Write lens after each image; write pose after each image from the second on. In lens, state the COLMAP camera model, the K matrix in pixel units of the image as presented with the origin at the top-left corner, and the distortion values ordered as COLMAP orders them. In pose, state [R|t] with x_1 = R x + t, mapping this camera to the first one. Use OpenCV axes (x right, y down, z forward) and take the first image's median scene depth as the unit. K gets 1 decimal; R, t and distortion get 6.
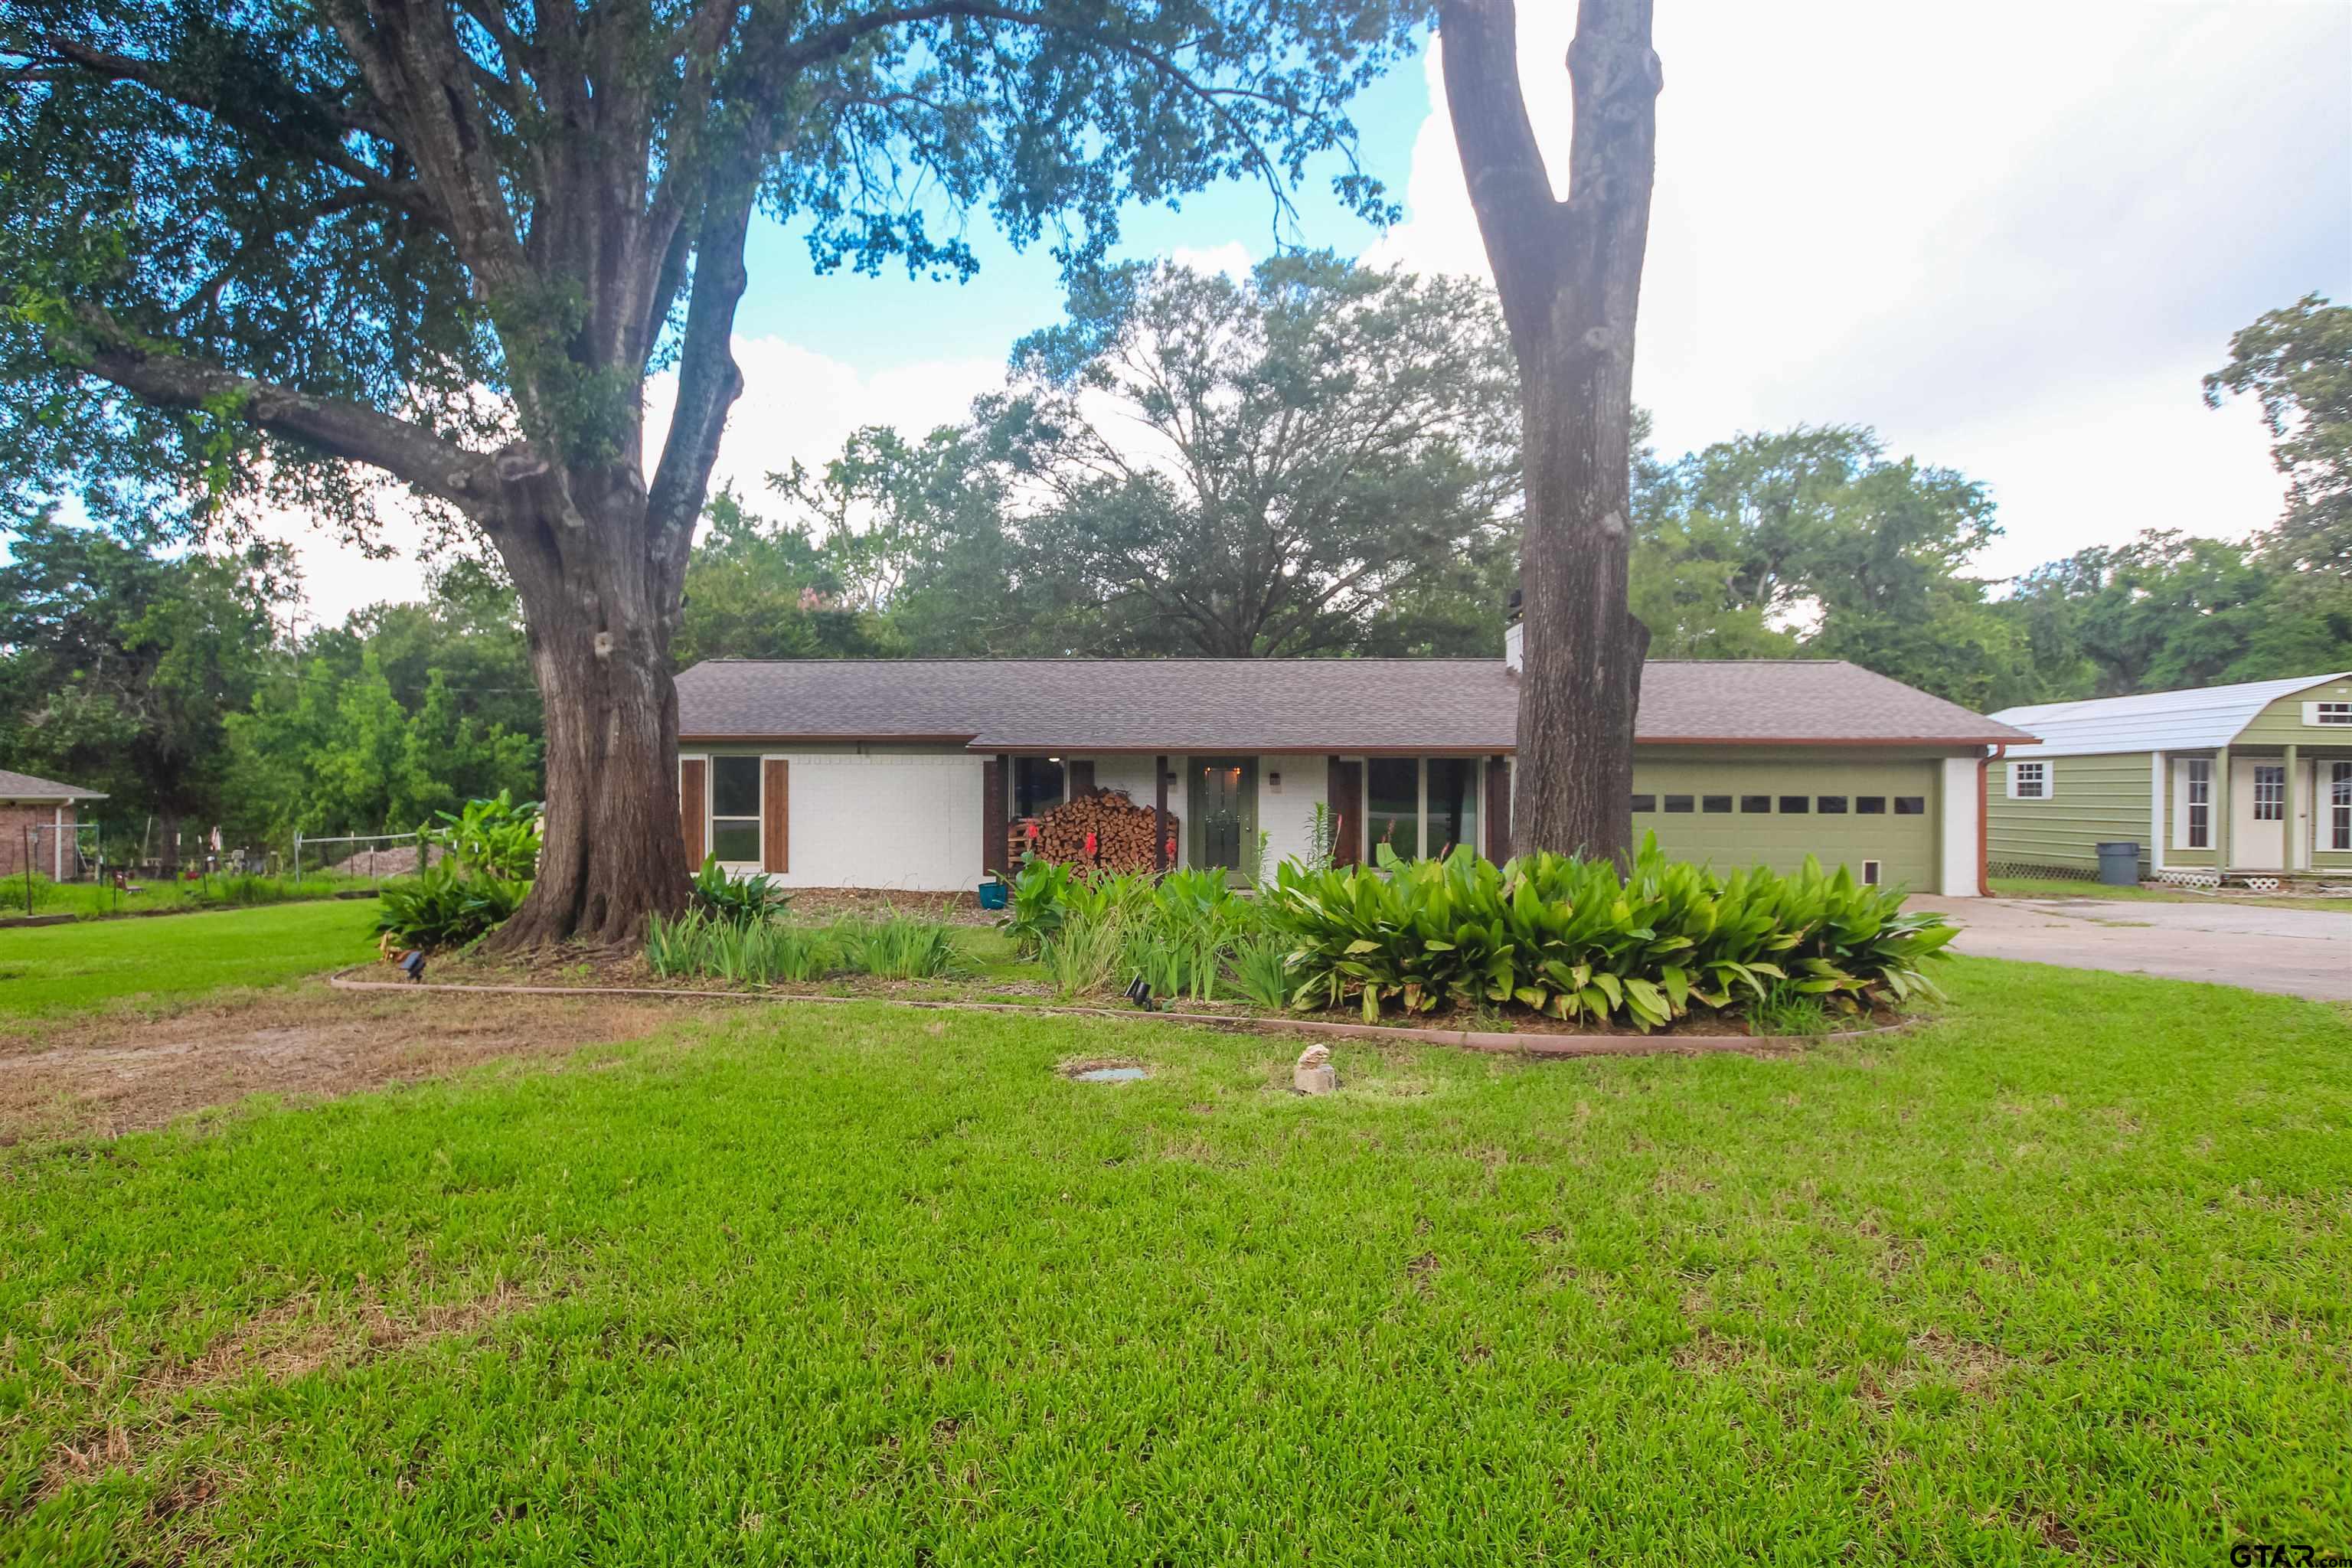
lens RADIAL K [[1102.9, 0, 1176.0], [0, 1102.9, 784.0], [0, 0, 1]] dist [0.002493, 0.000948]
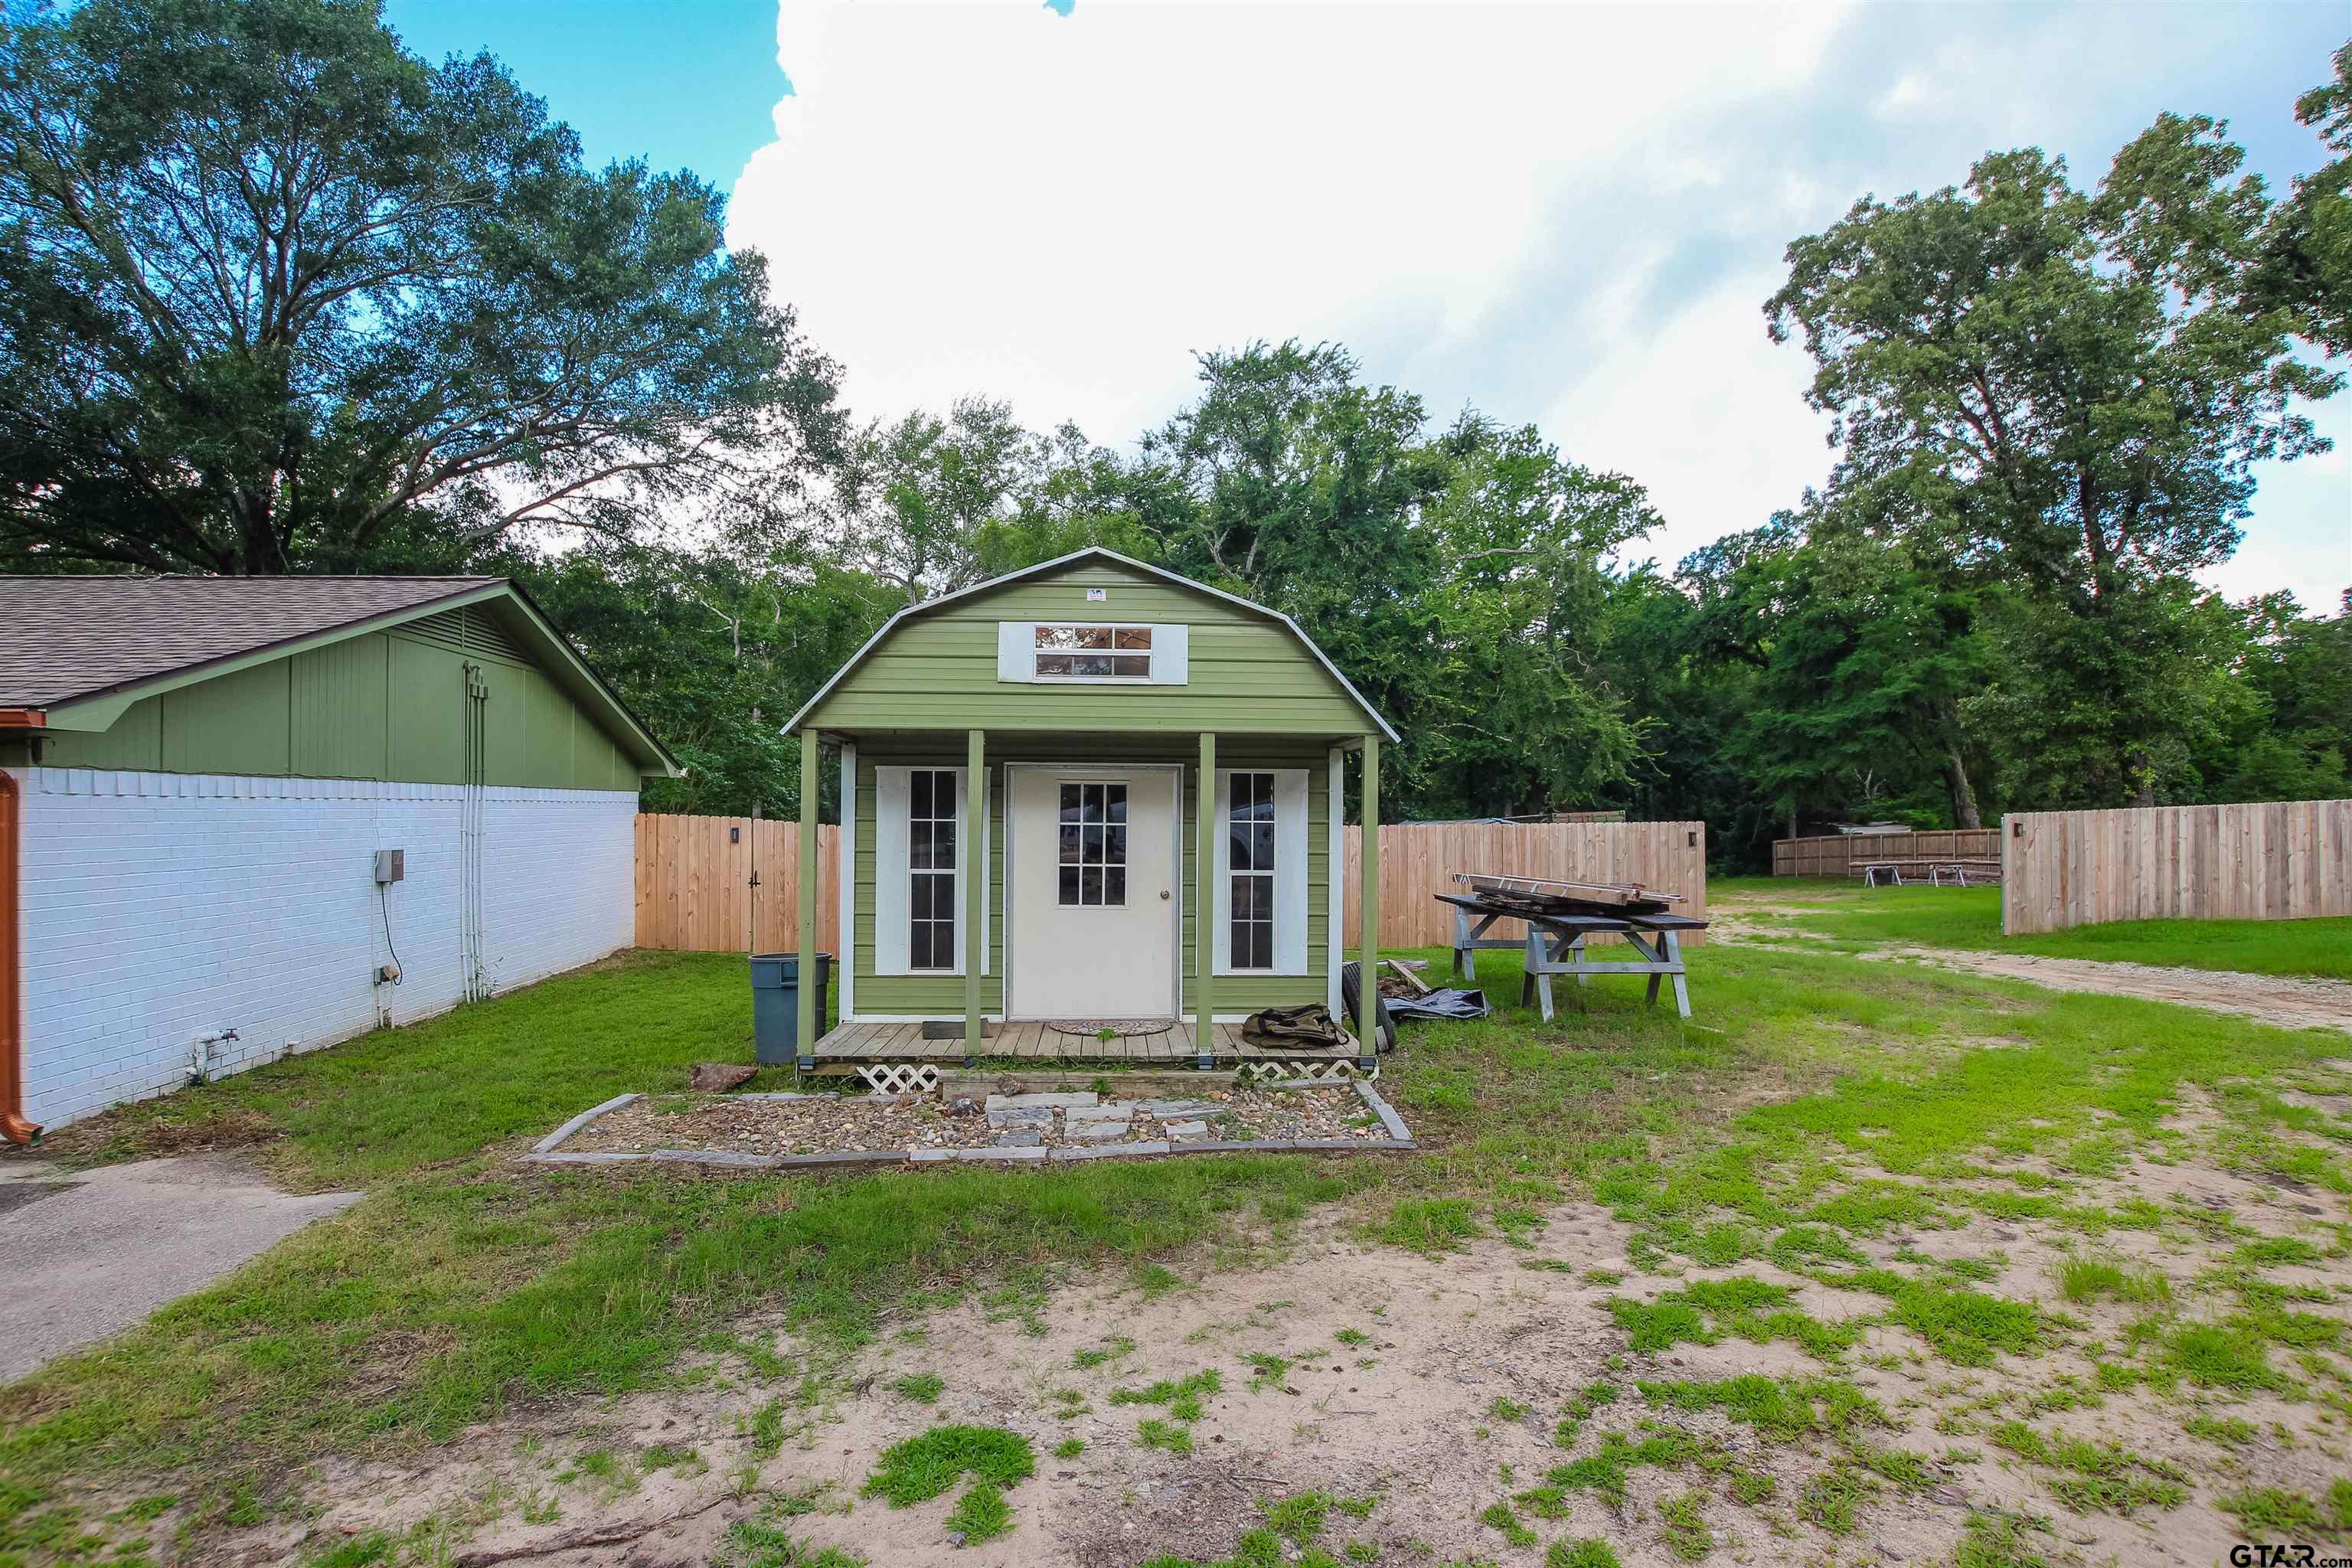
lens RADIAL K [[1094.6, 0, 1154.3], [0, 1094.6, 794.0], [0, 0, 1]] dist [-0.029933, 0.000104]
pose [[0.997996, -0.002632, 0.063224, 0.983801], [0.003481, 0.999905, -0.013320, -0.005876], [-0.063183, 0.013514, 0.997910, 0.567093]]
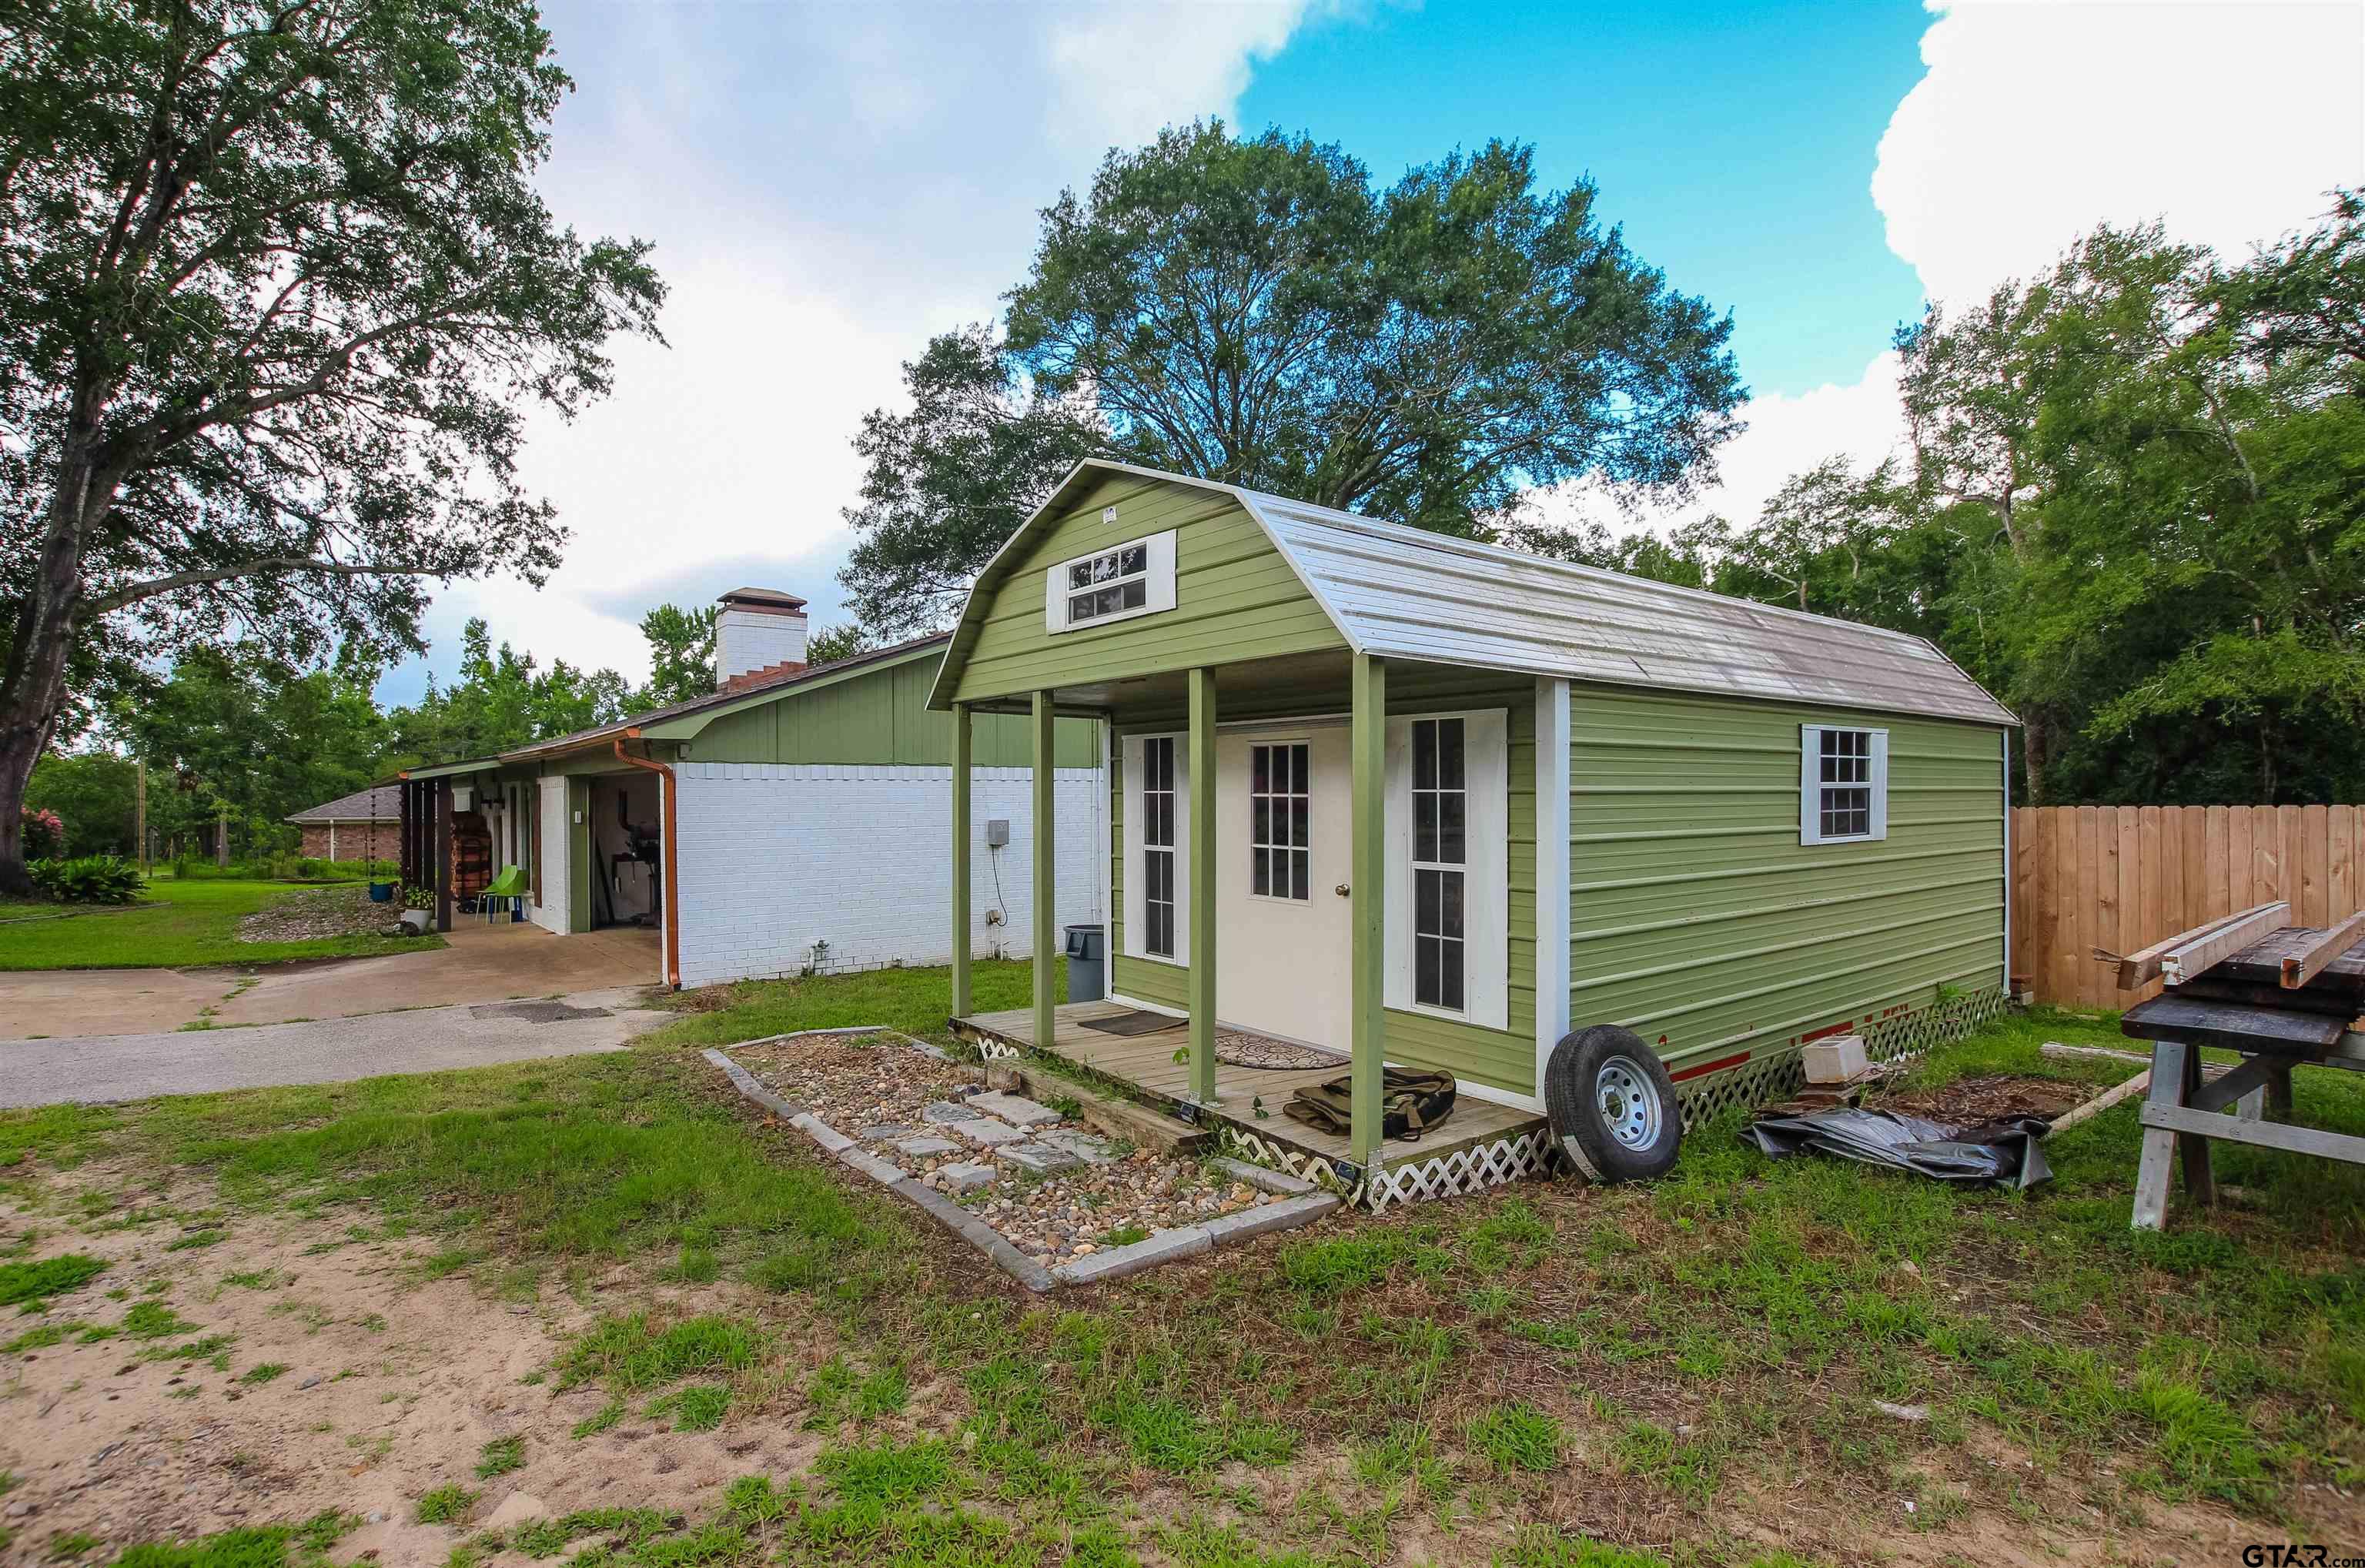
lens RADIAL K [[1100.6, 0, 1160.7], [0, 1100.6, 794.1], [0, 0, 1]] dist [-0.029933, 0.000104]
pose [[0.621580, -0.010591, -0.783279, 1.233137], [0.009444, 0.999937, -0.006026, 0.001386], [0.783294, -0.003652, 0.621641, 0.755775]]
